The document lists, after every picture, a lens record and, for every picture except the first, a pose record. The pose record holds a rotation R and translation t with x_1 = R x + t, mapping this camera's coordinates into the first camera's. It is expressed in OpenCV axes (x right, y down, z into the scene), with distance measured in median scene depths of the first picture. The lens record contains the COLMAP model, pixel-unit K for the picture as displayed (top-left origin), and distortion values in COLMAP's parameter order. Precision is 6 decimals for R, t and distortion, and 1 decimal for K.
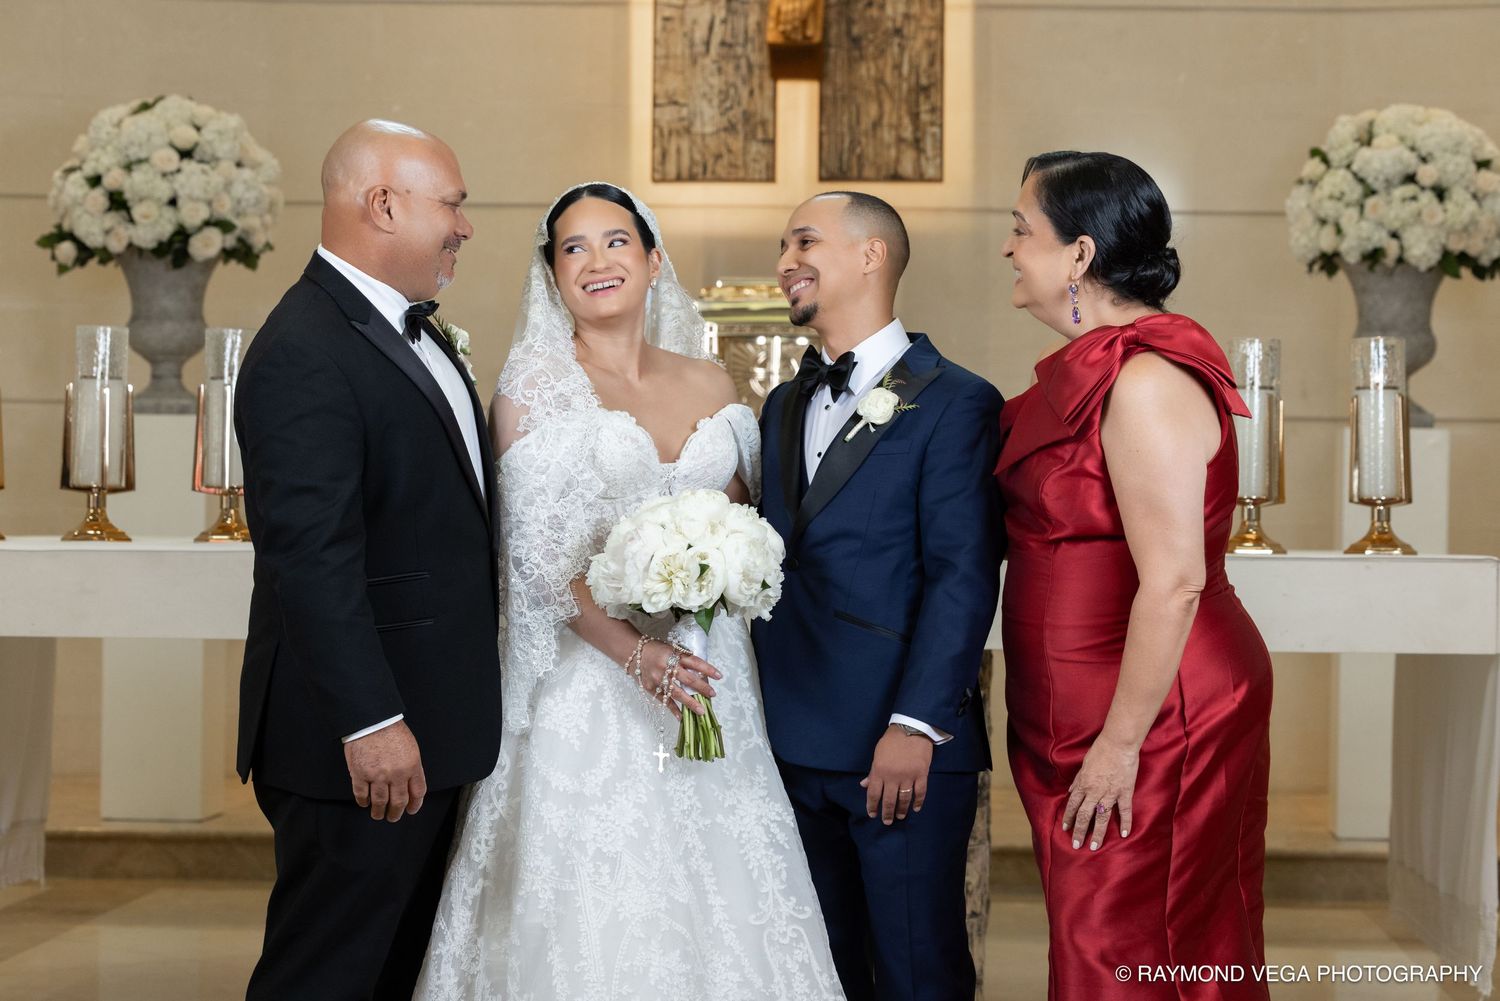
lens RADIAL K [[3855.9, 0, 750.0], [0, 3855.9, 500.5], [0, 0, 1]] dist [0.092369, -1.276271]
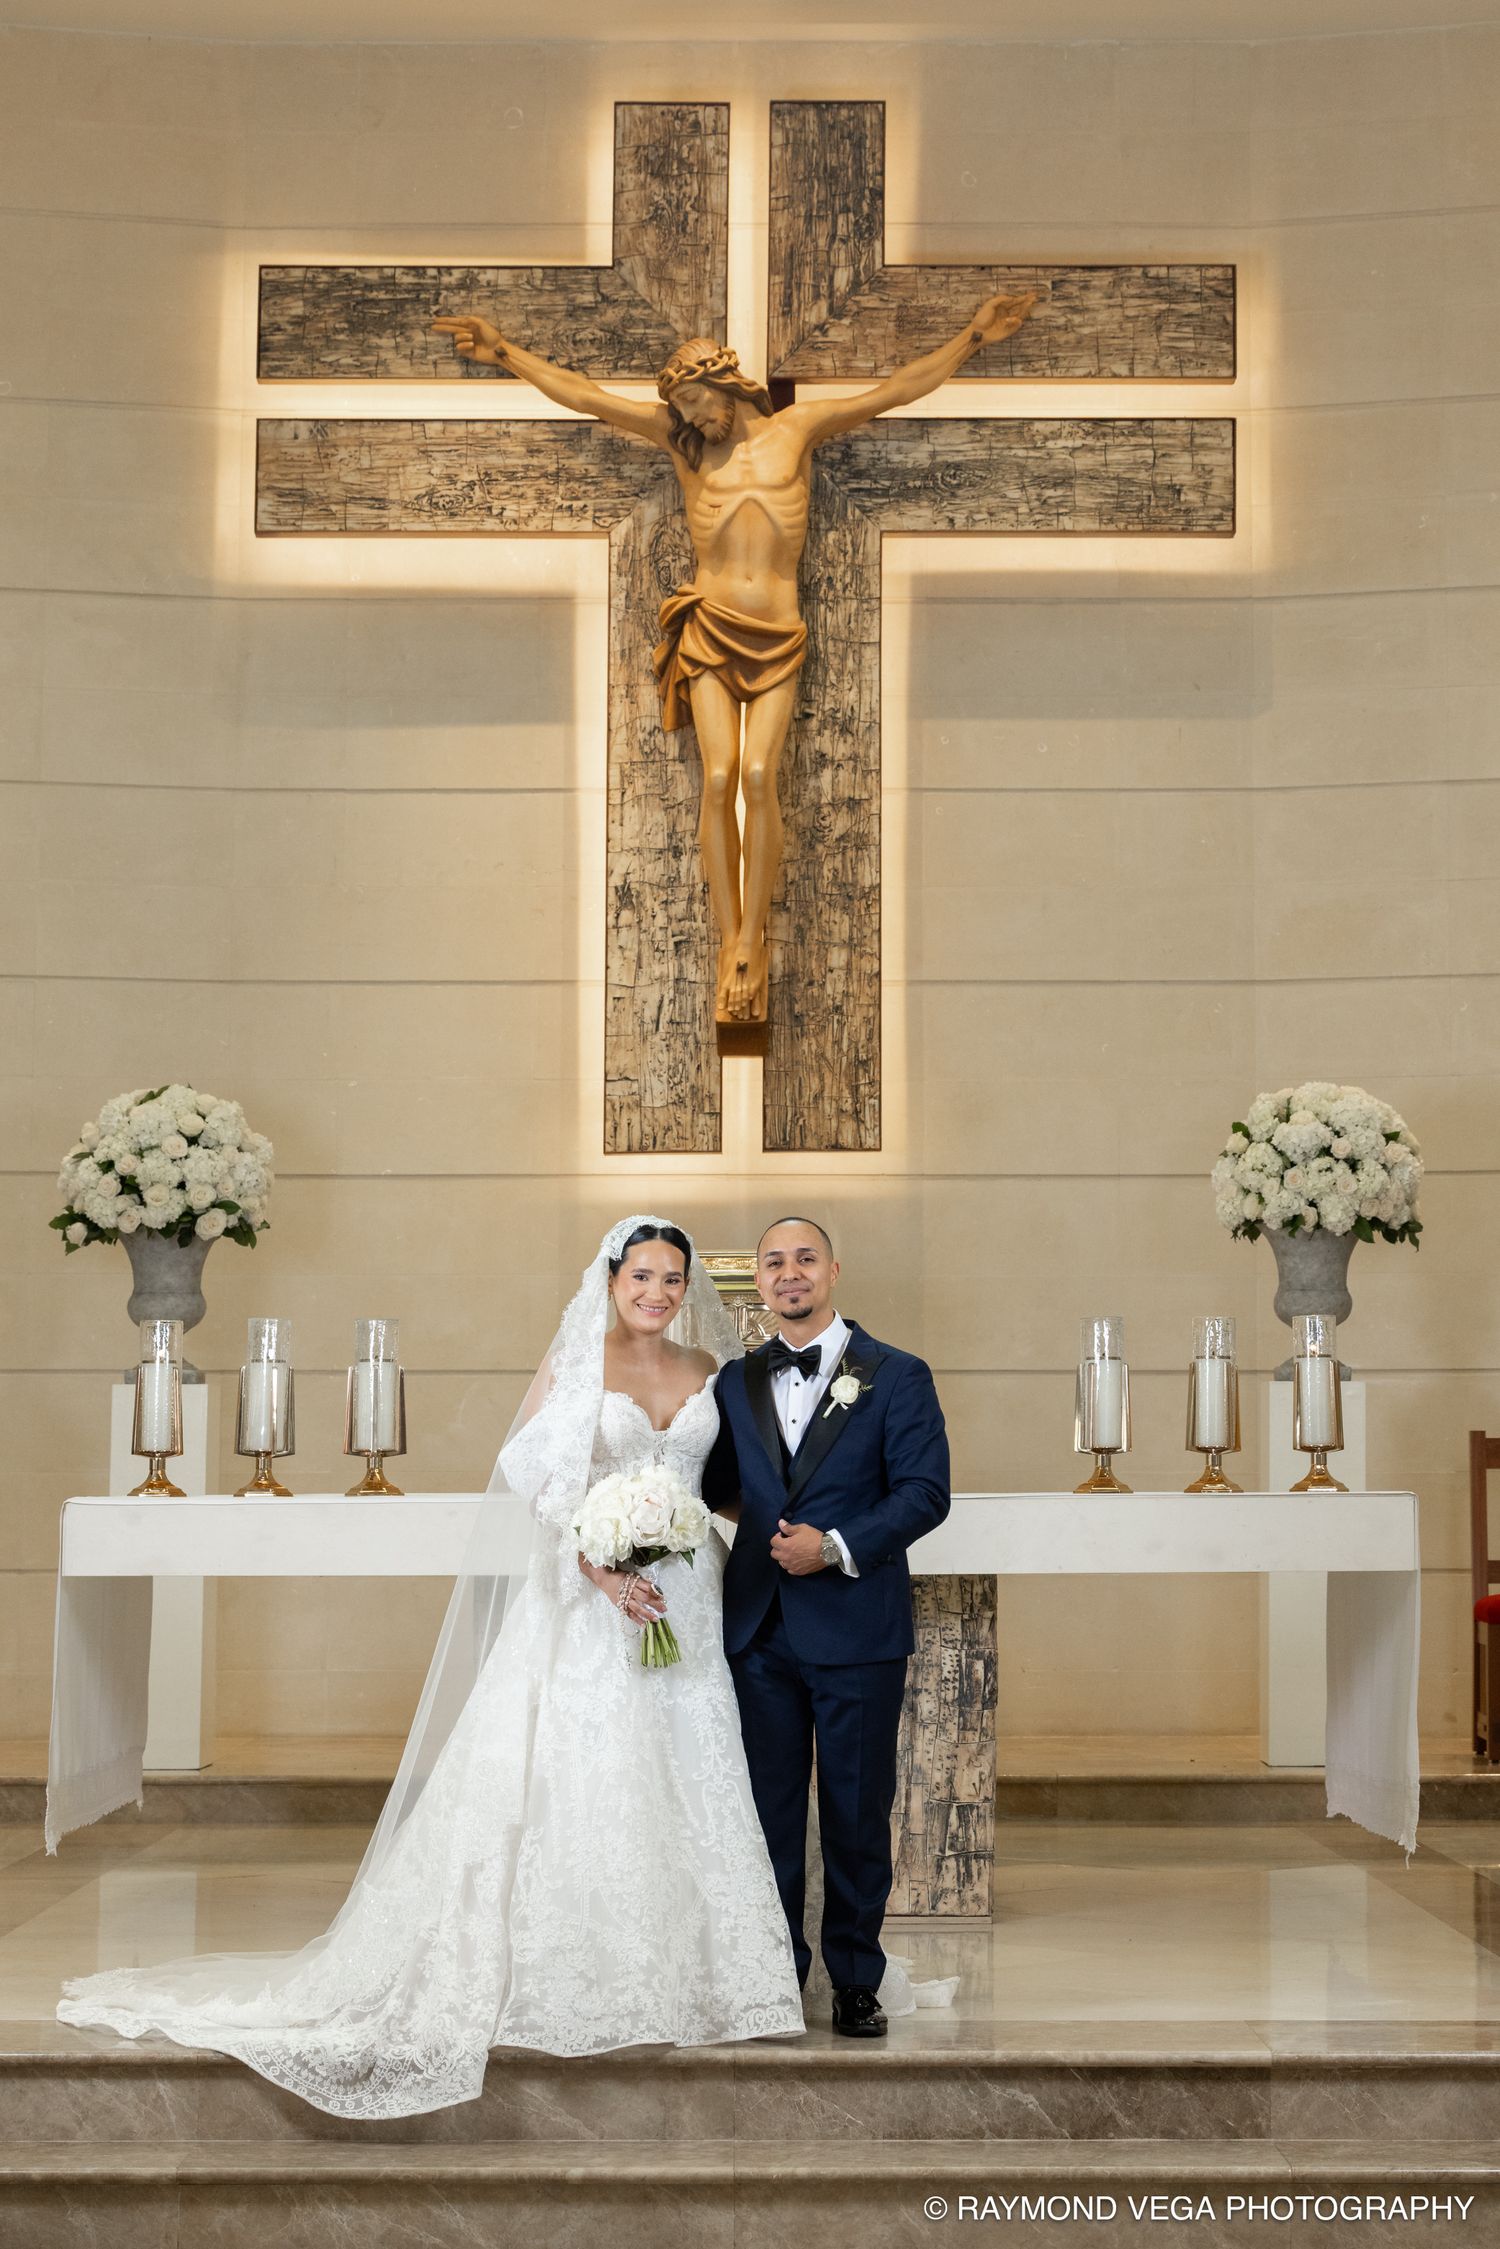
lens RADIAL K [[4264.4, 0, 750.0], [0, 4264.4, 1124.5], [0, 0, 1]] dist [-0.137184, 2.025951]
pose [[0.999236, -0.010789, 0.037576, -0.030955], [0.013696, 0.996860, -0.077987, 0.000298], [-0.036616, 0.078442, 0.996246, -0.162684]]
